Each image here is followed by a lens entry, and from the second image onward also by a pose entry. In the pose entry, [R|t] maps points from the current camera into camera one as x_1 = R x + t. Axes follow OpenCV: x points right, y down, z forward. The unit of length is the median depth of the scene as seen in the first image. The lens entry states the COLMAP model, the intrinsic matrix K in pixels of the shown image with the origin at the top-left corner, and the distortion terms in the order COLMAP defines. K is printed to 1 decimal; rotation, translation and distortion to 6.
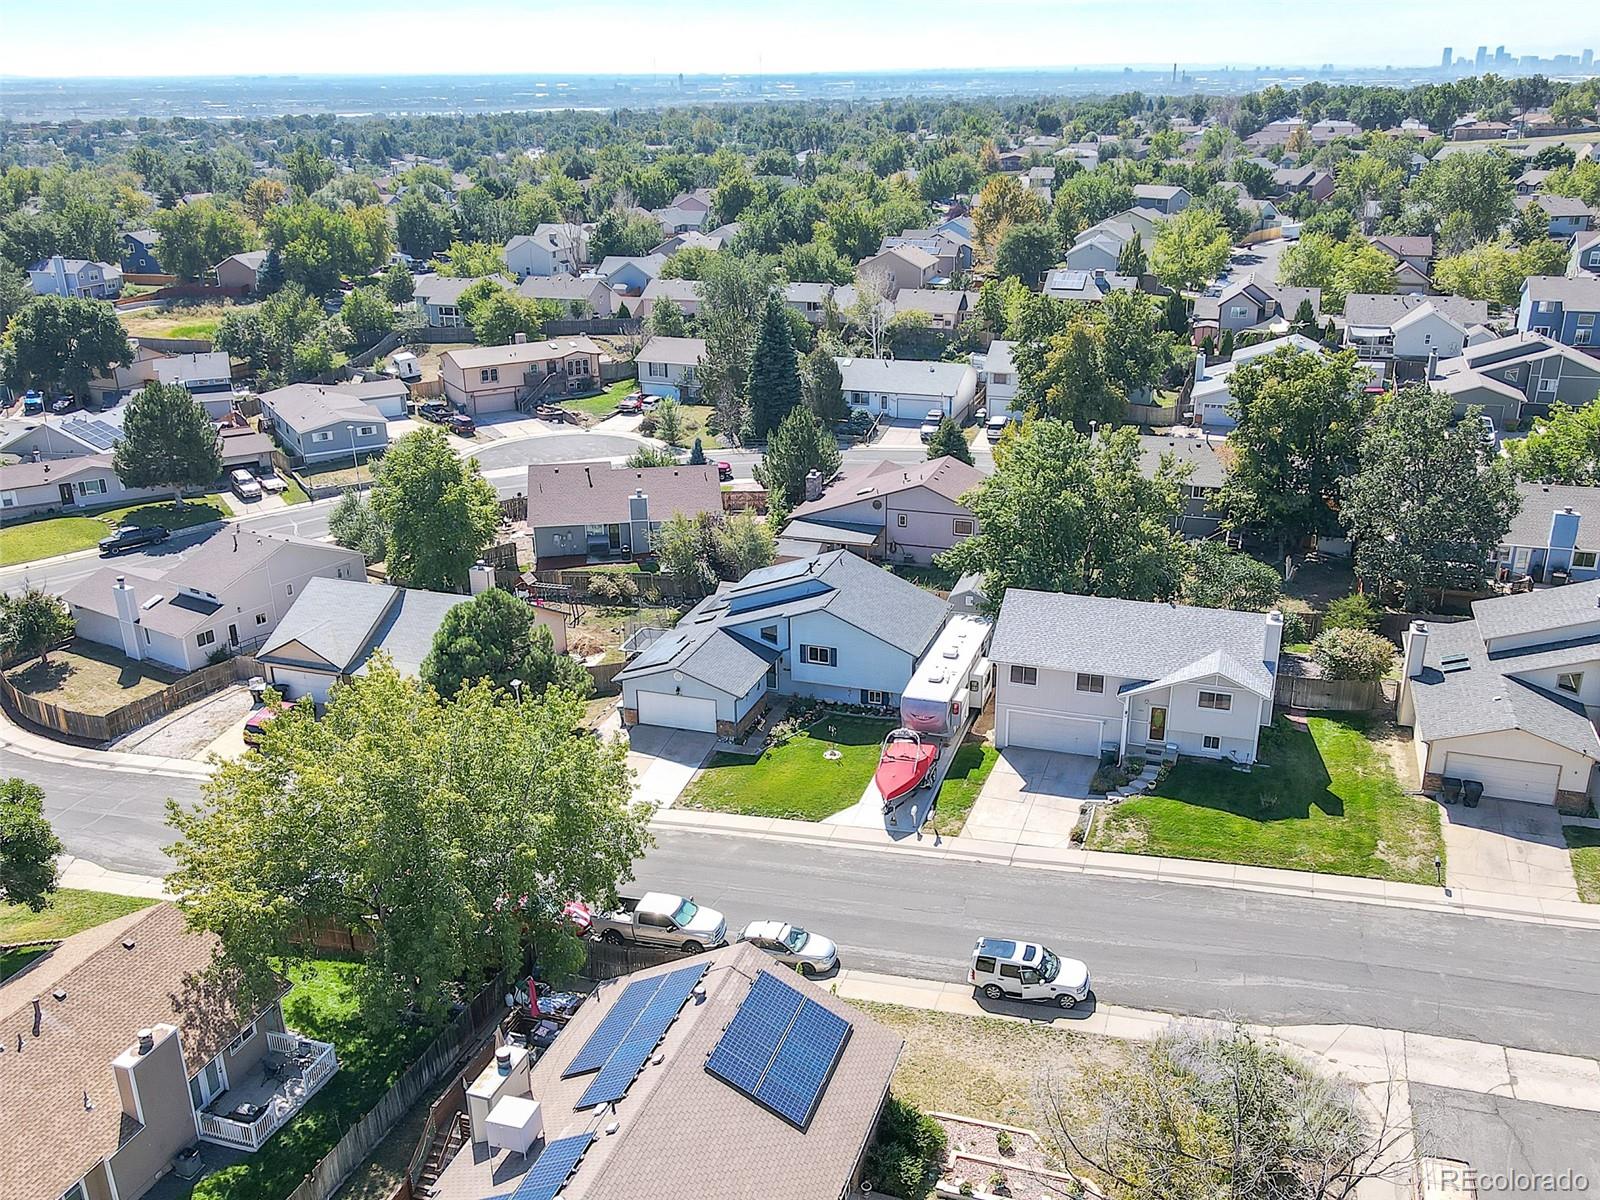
lens RADIAL K [[1381.6, 0, 821.6], [0, 1381.6, 599.4], [0, 0, 1]] dist [0.008433, 0.006377]
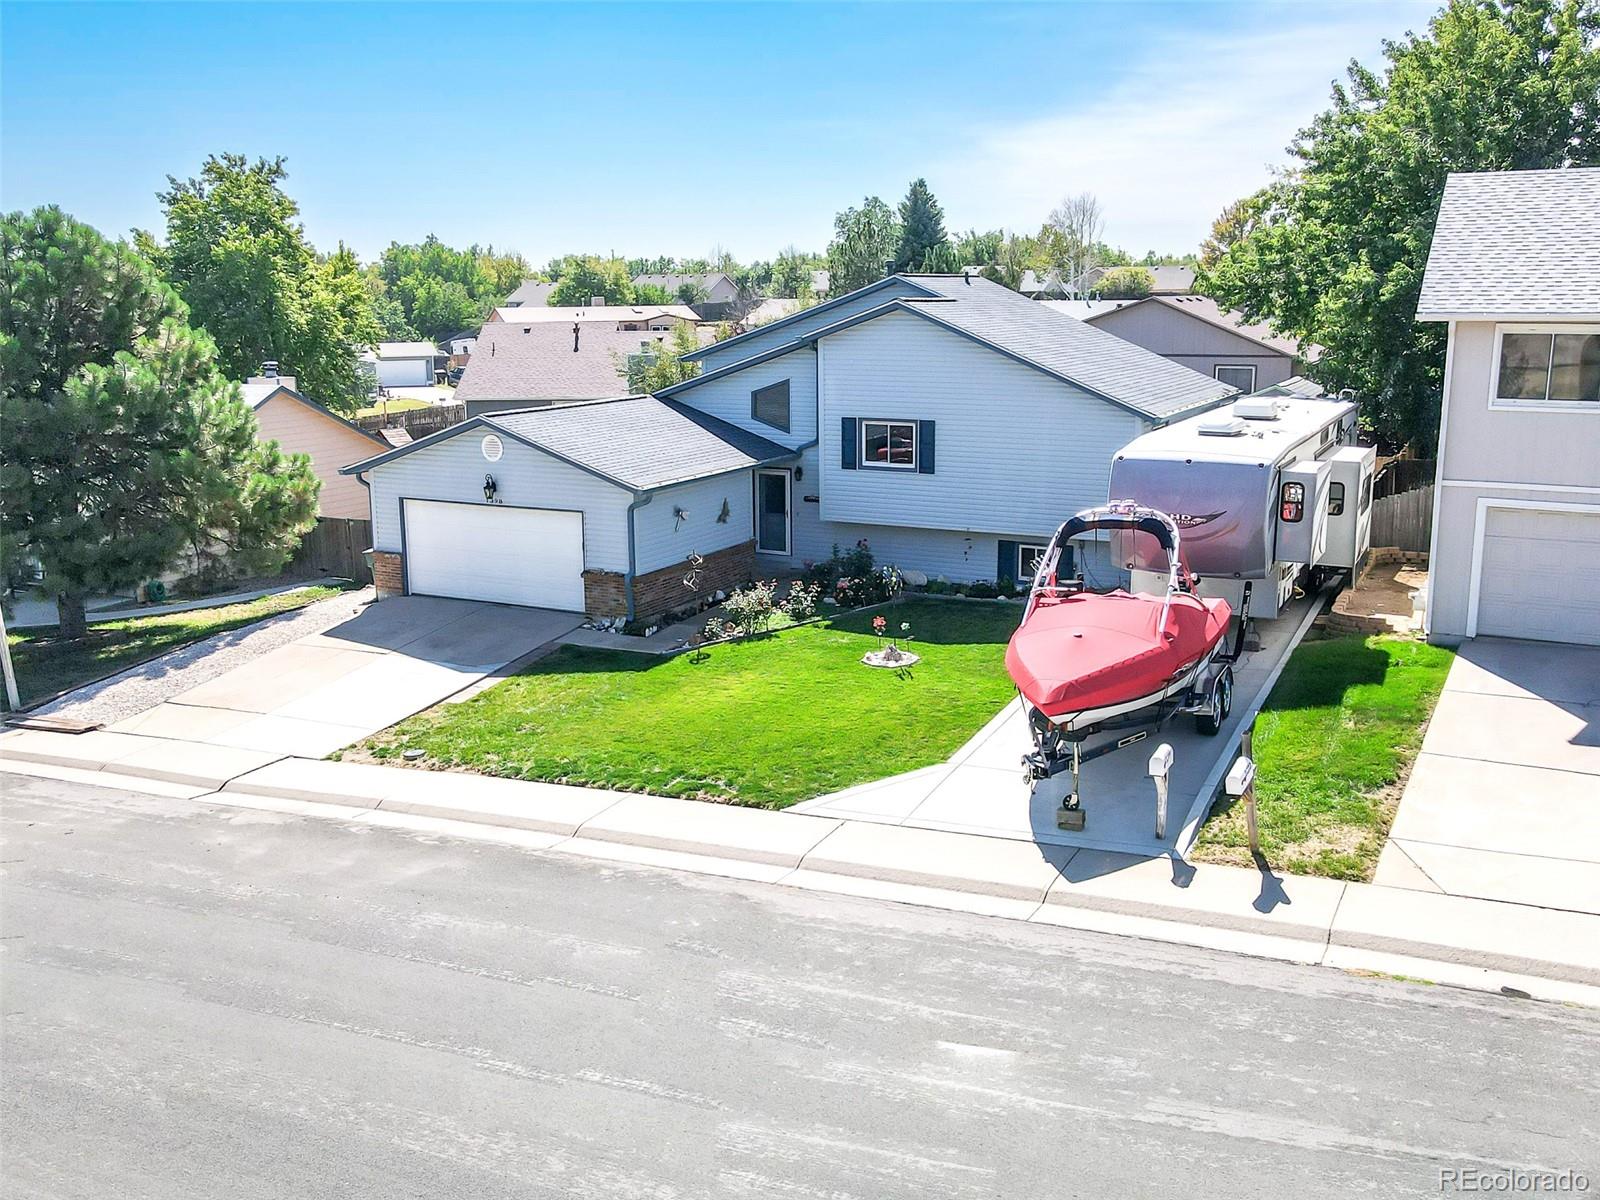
lens RADIAL K [[1381.6, 0, 821.6], [0, 1381.6, 599.4], [0, 0, 1]] dist [0.008433, 0.006377]
pose [[0.989240, 0.039751, -0.140800, 0.039047], [-0.058073, 0.990007, -0.128505, 0.147851], [0.134285, 0.135298, 0.981663, 0.704939]]
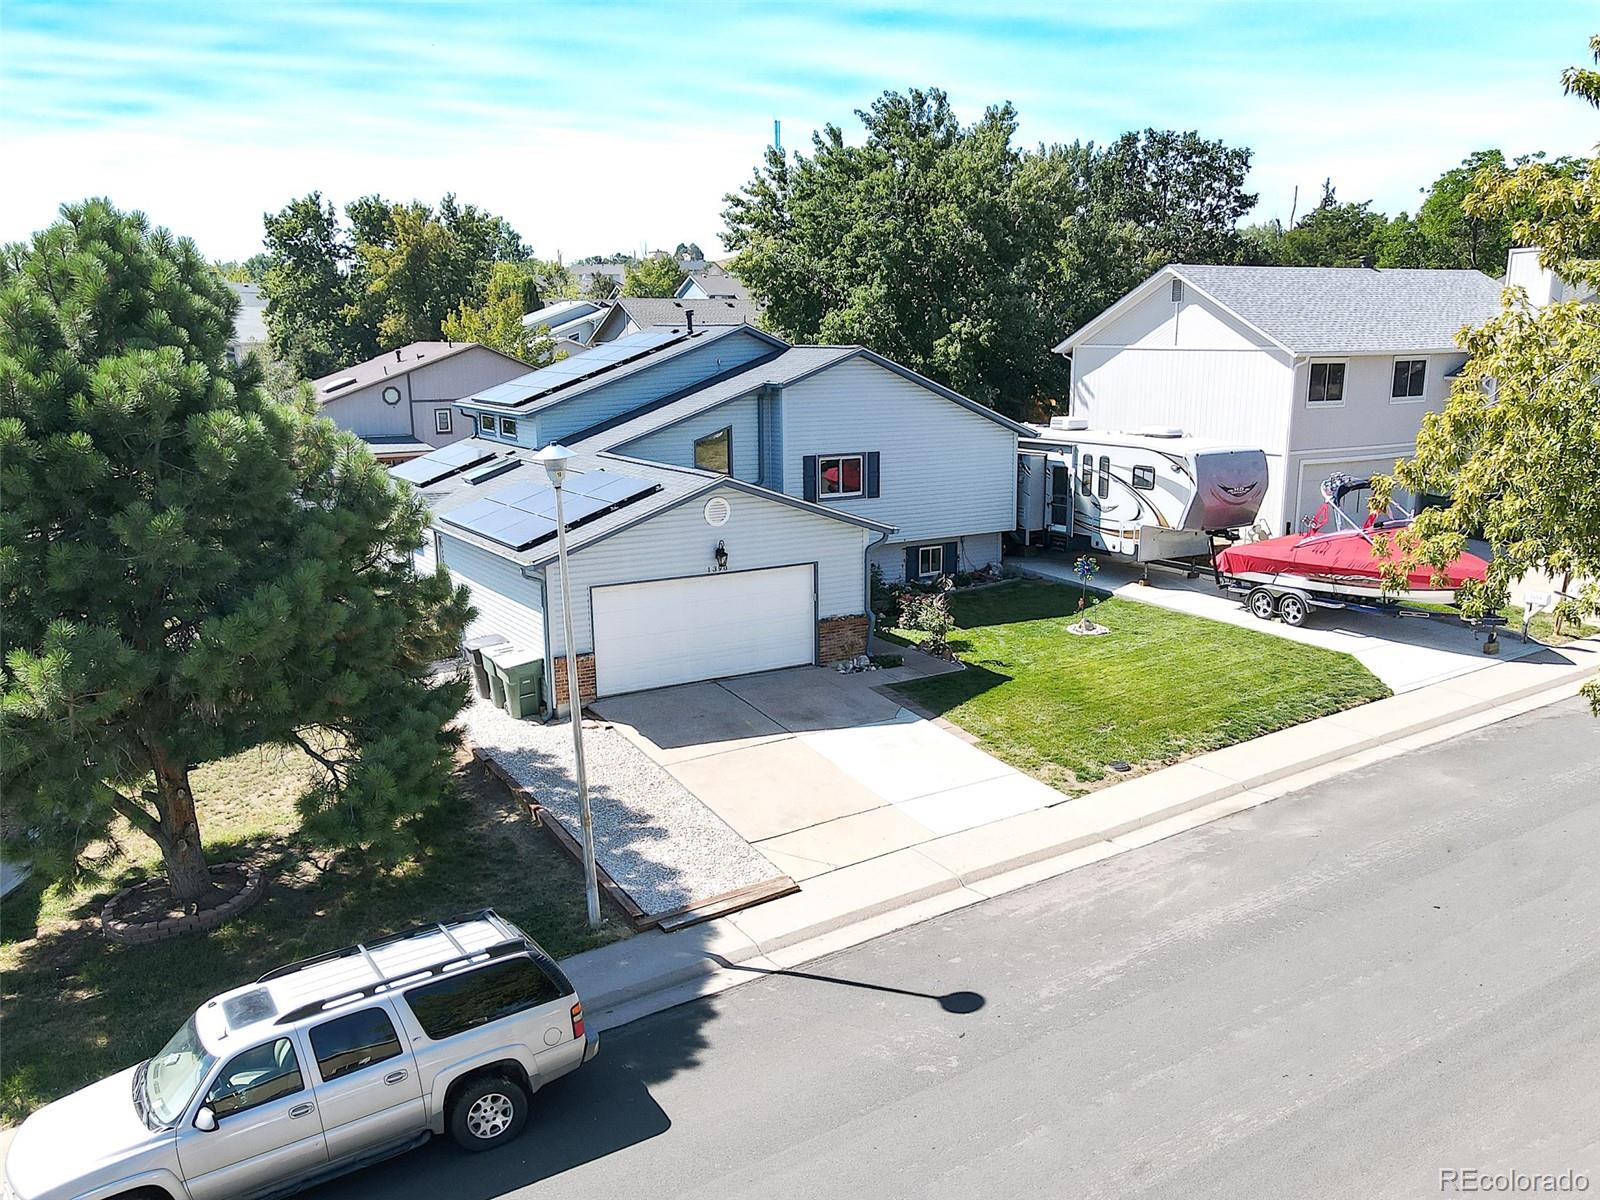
lens RADIAL K [[1381.6, 0, 821.6], [0, 1381.6, 599.4], [0, 0, 1]] dist [0.008433, 0.006377]
pose [[0.638561, -0.137611, 0.757168, -0.371554], [0.264498, 0.963190, -0.048011, 0.107442], [-0.722690, 0.230927, 0.651453, 0.819867]]
